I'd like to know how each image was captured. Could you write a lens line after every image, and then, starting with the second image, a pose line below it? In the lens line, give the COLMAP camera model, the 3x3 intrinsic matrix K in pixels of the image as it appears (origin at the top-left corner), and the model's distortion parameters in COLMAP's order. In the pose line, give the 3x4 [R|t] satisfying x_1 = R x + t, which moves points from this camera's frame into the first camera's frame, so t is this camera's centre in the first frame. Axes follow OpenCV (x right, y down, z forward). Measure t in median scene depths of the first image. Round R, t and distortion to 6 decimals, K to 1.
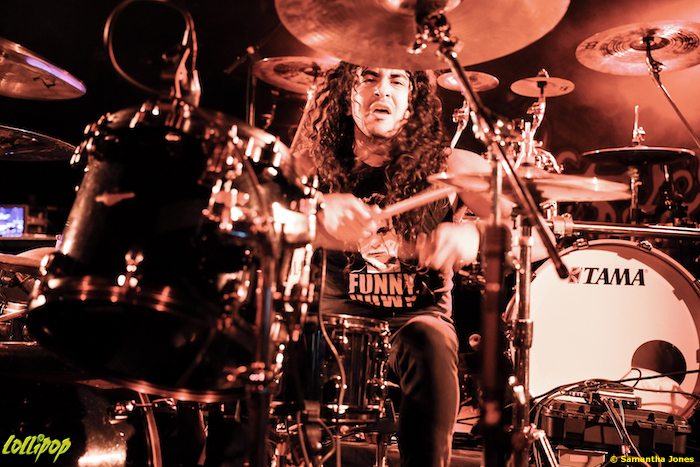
lens RADIAL K [[992.6, 0, 350.0], [0, 992.6, 233.5], [0, 0, 1]] dist [0.250732, -0.008952]
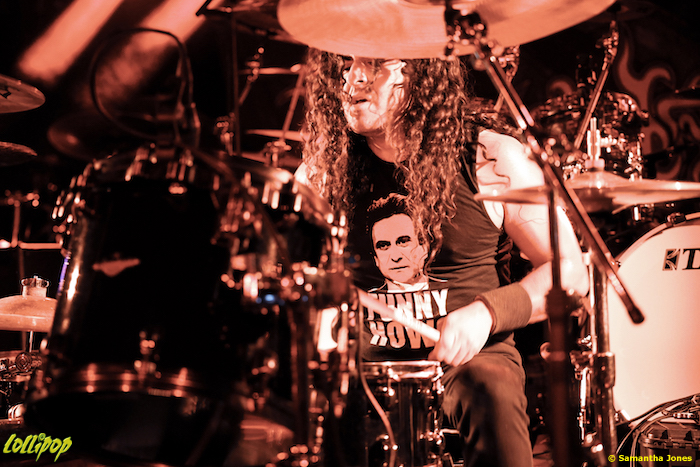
lens RADIAL K [[1402.1, 0, 350.0], [0, 1402.1, 233.5], [0, 0, 1]] dist [0.693995, -2.986008]
pose [[0.996548, -0.081799, -0.014192, -0.012406], [0.082442, 0.995185, 0.053017, -0.103865], [0.009787, -0.054004, 0.998493, -0.207491]]
